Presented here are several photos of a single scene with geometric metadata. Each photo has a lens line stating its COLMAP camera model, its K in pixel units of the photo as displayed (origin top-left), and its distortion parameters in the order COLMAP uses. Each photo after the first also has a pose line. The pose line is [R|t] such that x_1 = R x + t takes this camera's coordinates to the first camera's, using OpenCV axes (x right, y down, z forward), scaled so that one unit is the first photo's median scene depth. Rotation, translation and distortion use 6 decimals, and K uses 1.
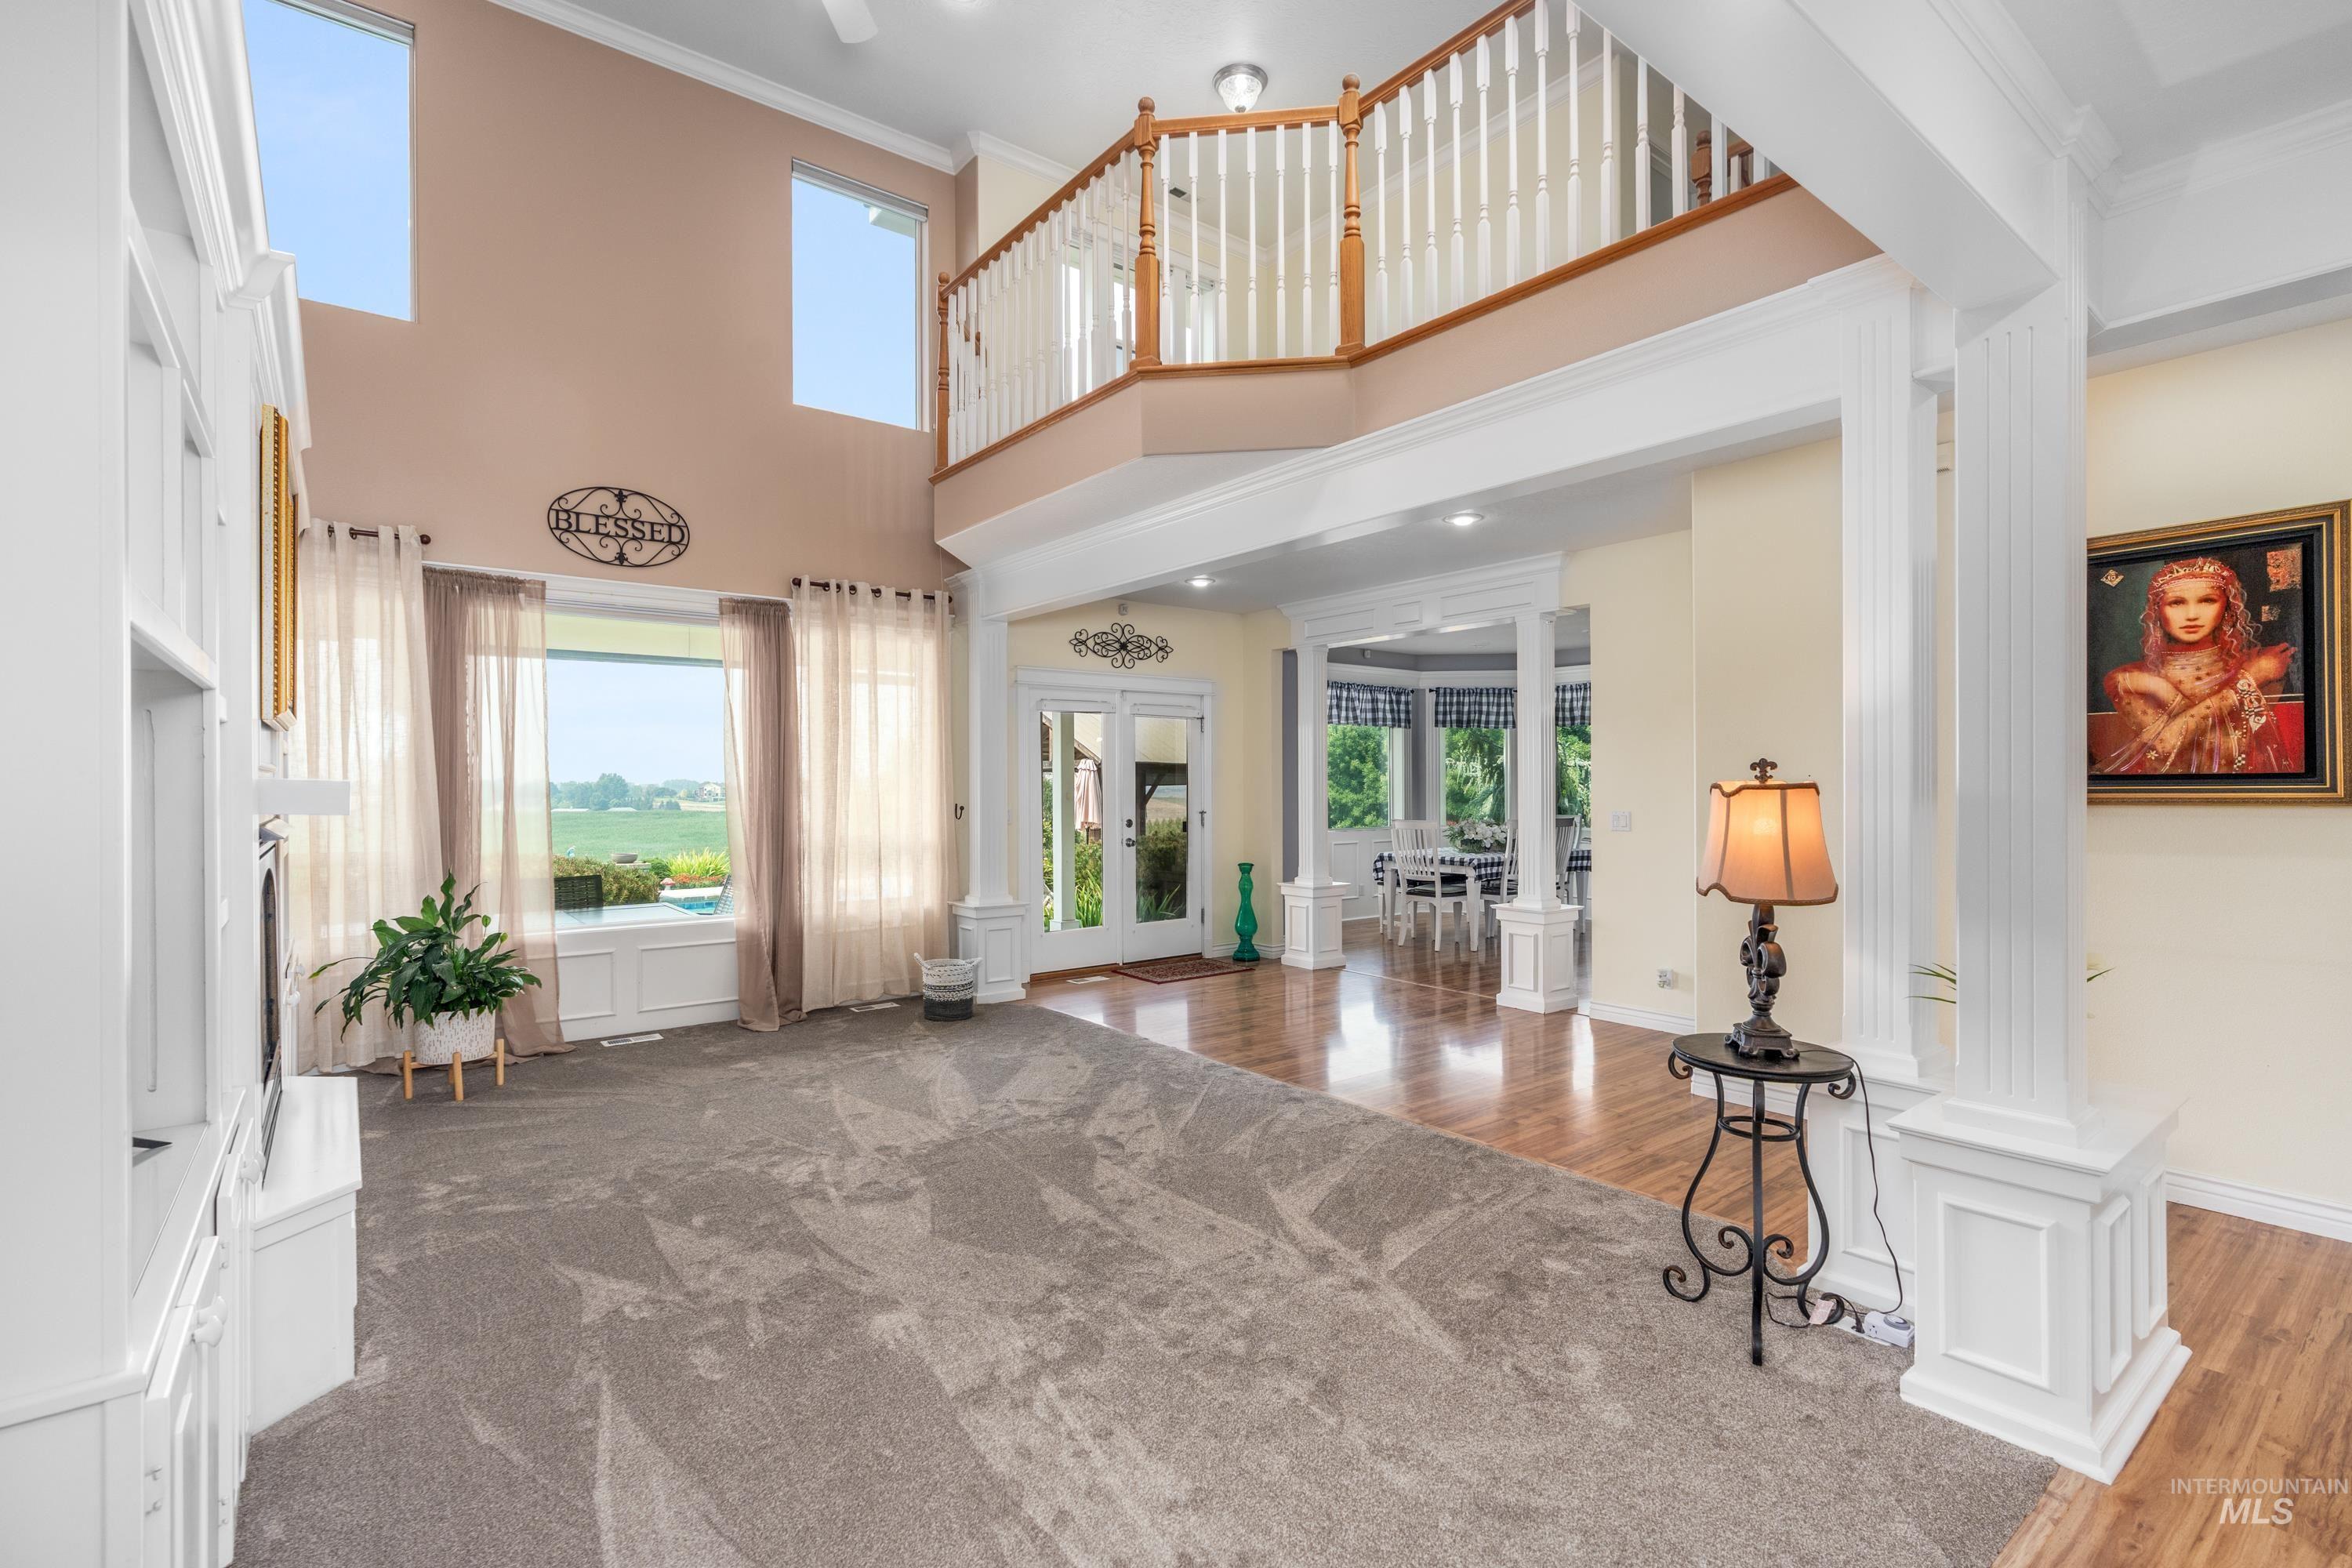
lens RADIAL K [[1088.9, 0, 1180.1], [0, 1088.9, 789.9], [0, 0, 1]] dist [-0.002791, 0.000880]
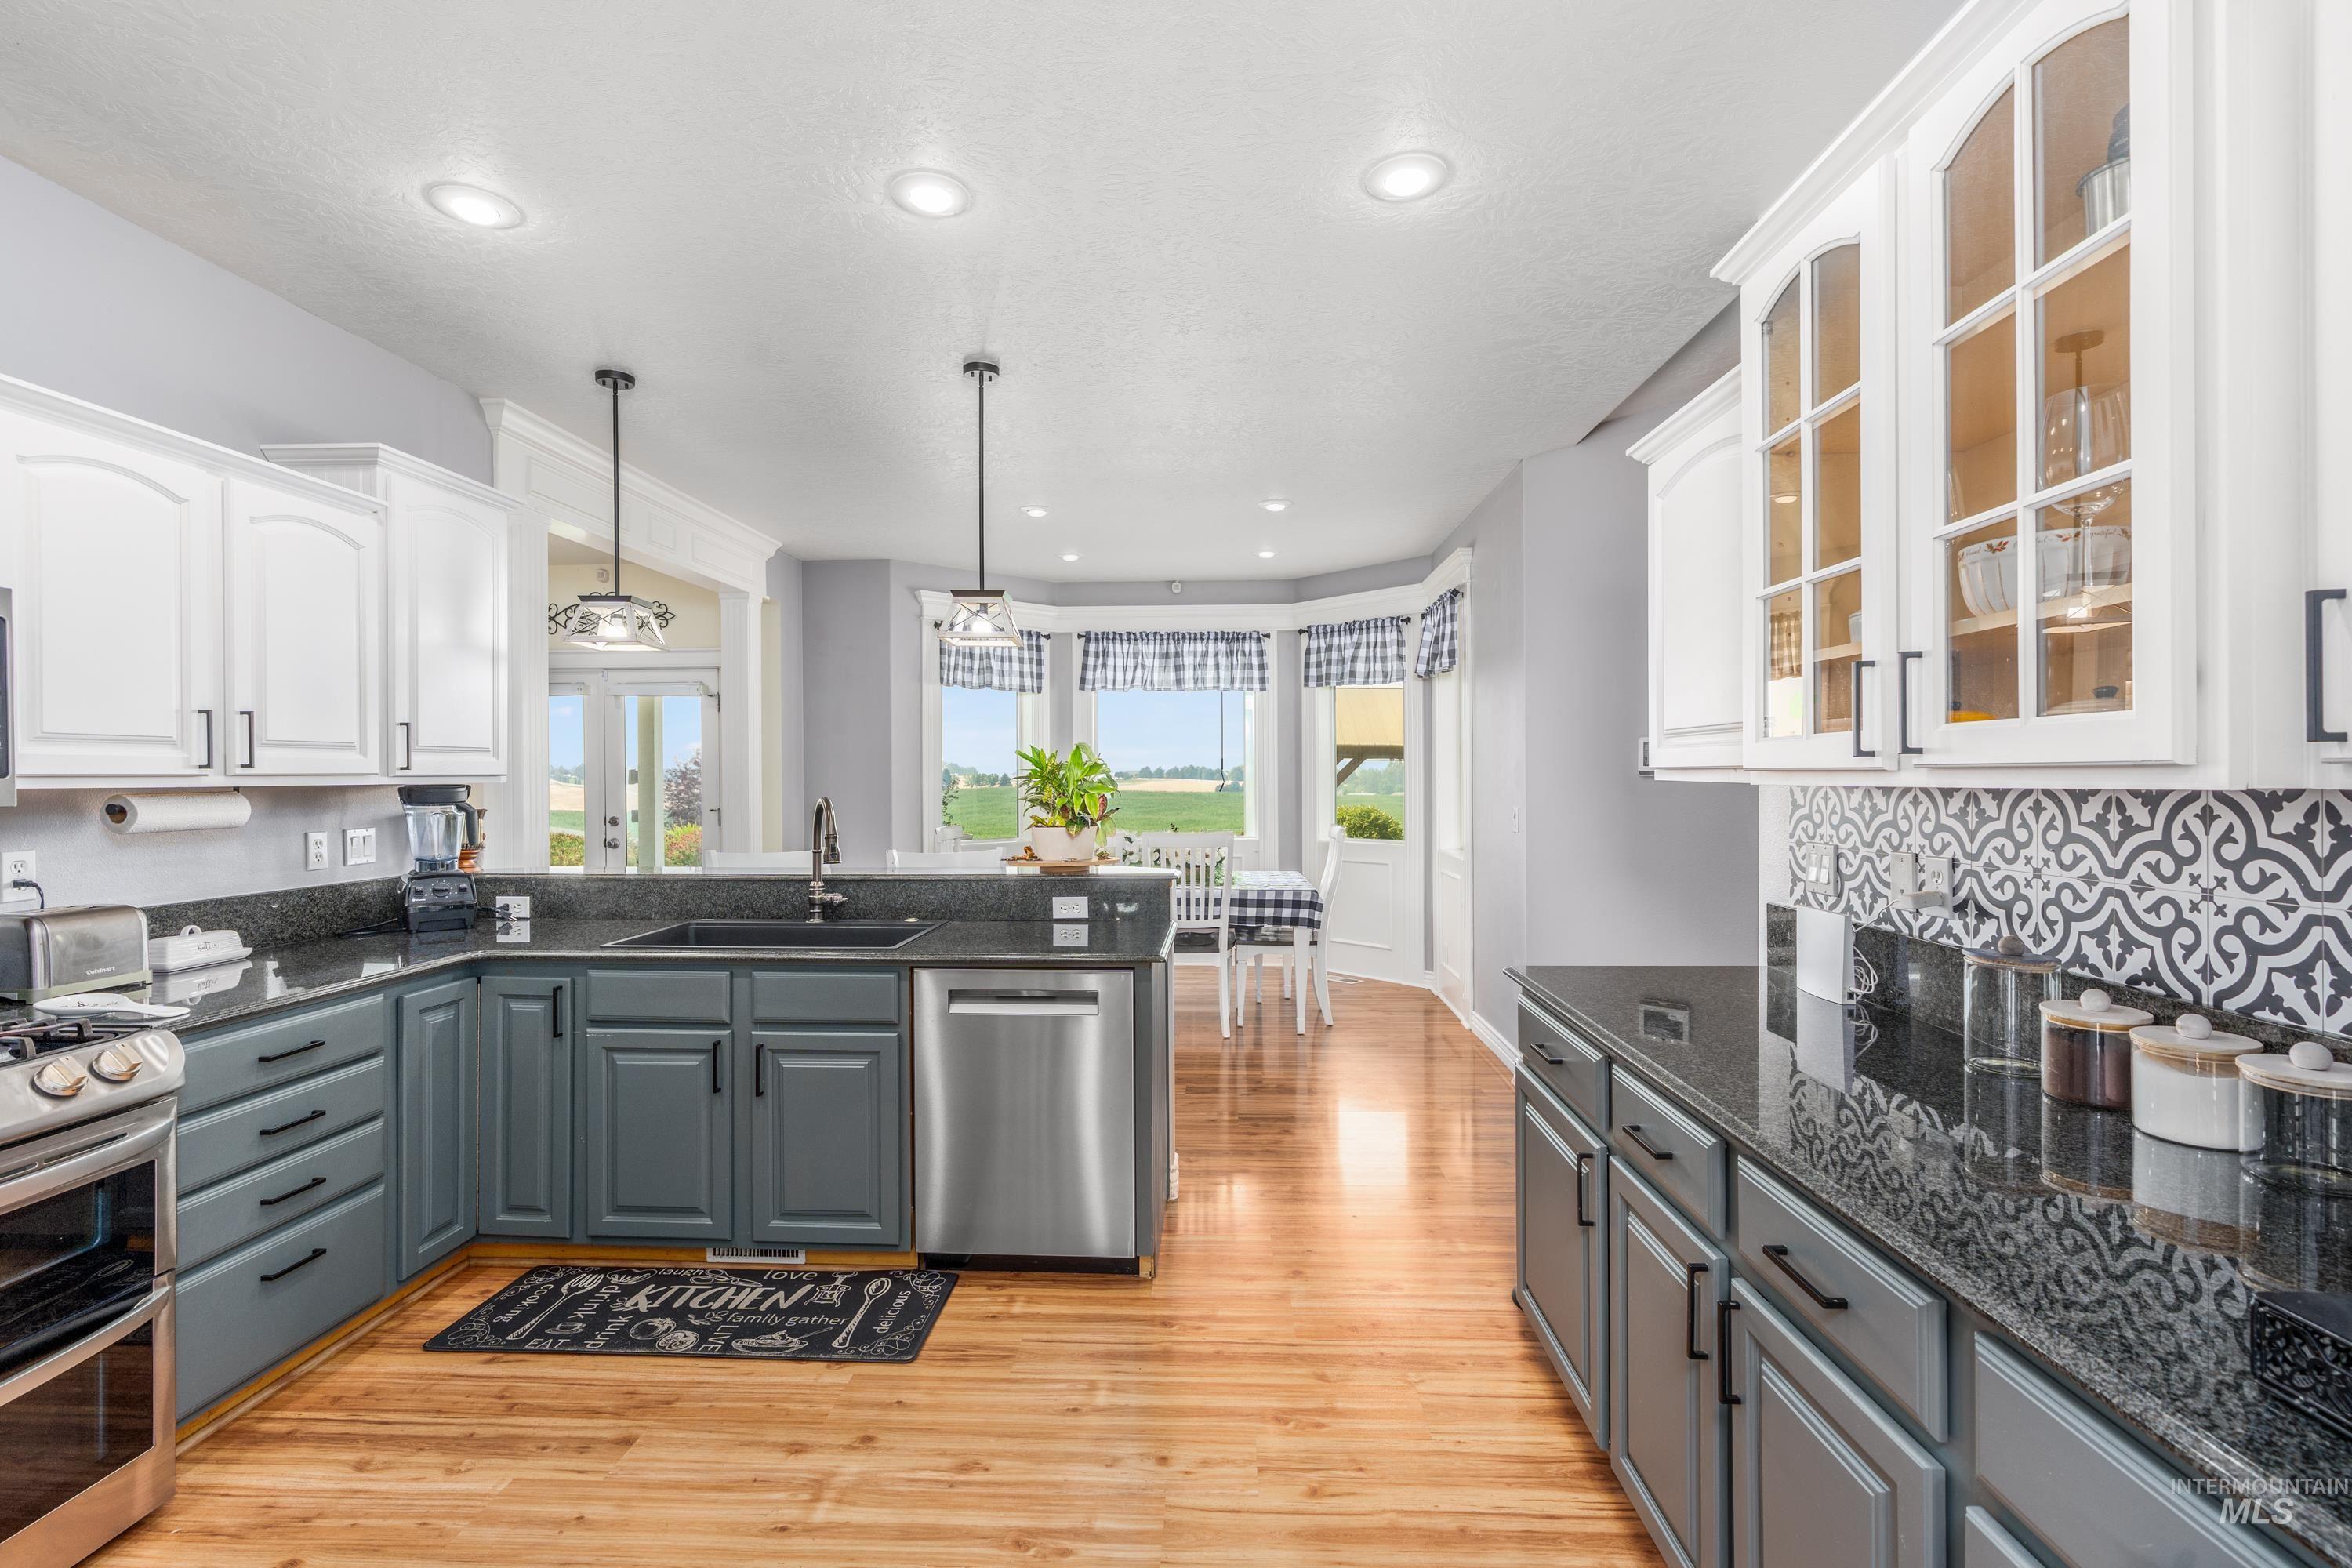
lens RADIAL K [[1088.9, 0, 1164.9], [0, 1088.9, 776.6], [0, 0, 1]] dist [-0.002791, 0.000880]
pose [[0.750879, 0.003510, -0.660430, 0.852919], [-0.000877, 0.999990, 0.004317, -0.009221], [0.660439, -0.002662, 0.750875, 0.638078]]
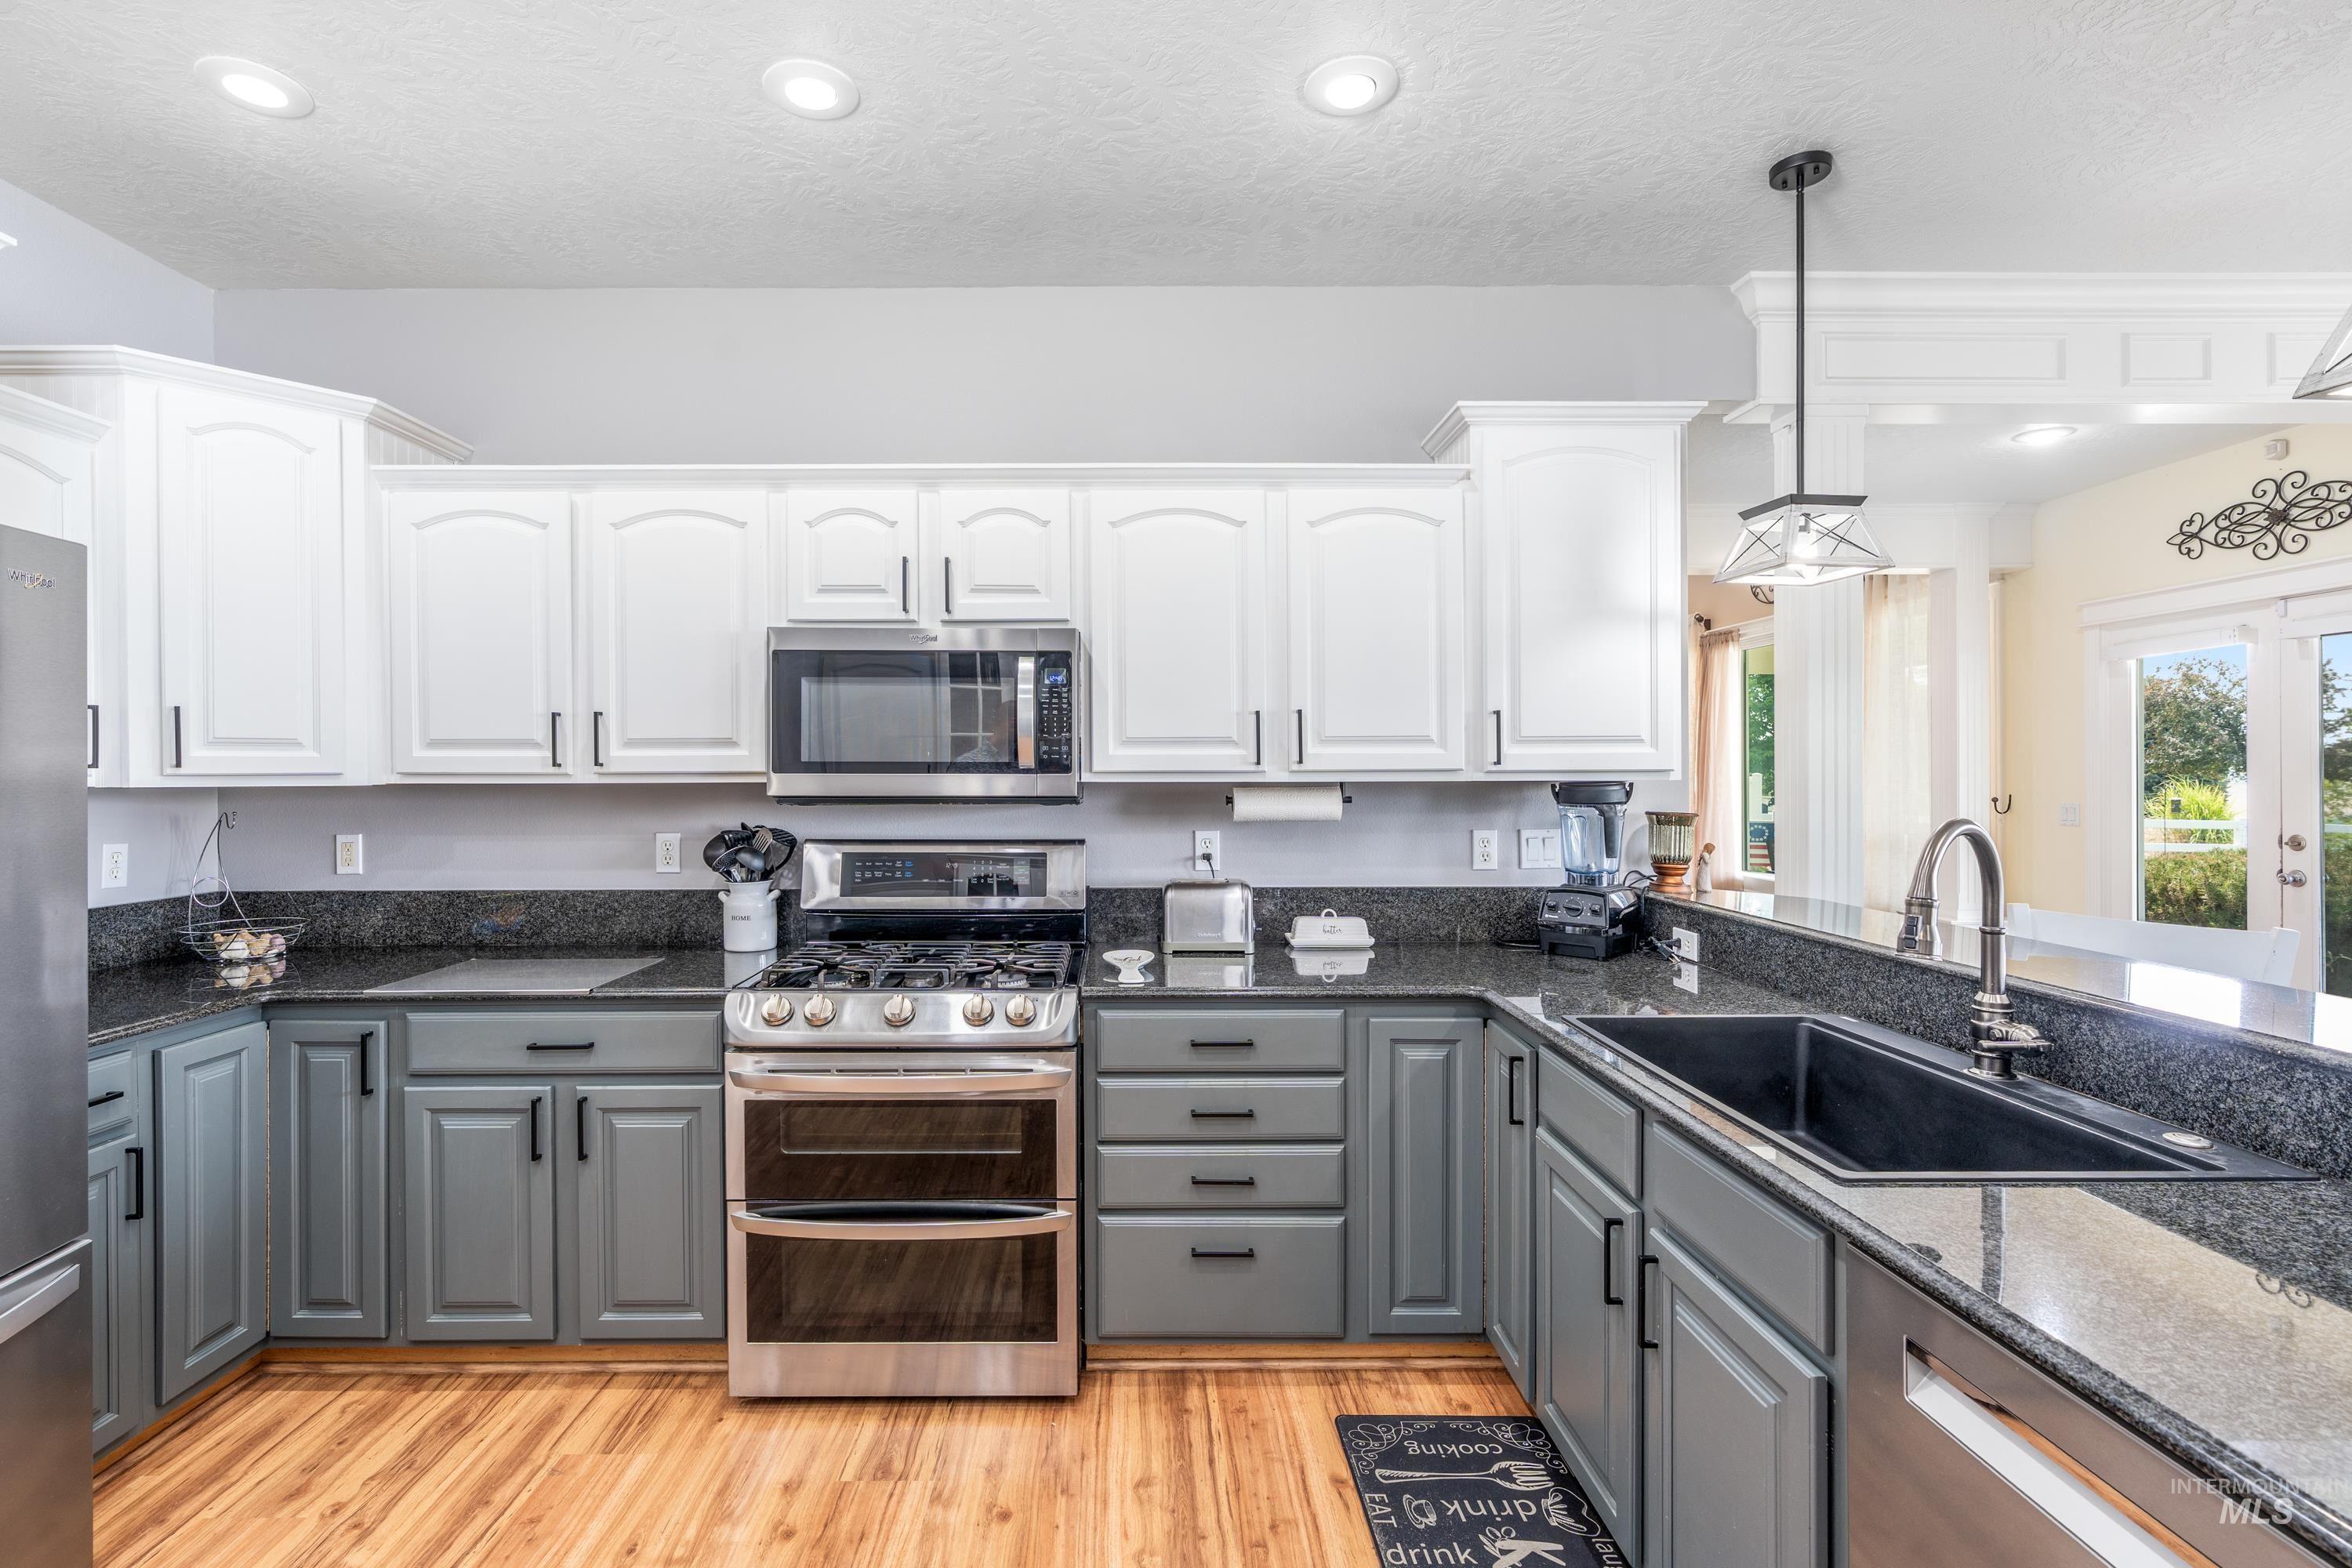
lens RADIAL K [[1088.9, 0, 1156.2], [0, 1088.9, 773.9], [0, 0, 1]] dist [-0.002791, 0.000880]
pose [[-0.620585, 0.008148, -0.784097, 0.717482], [0.004106, 0.999966, 0.007142, -0.009764], [0.784129, 0.001213, -0.620597, 0.893092]]
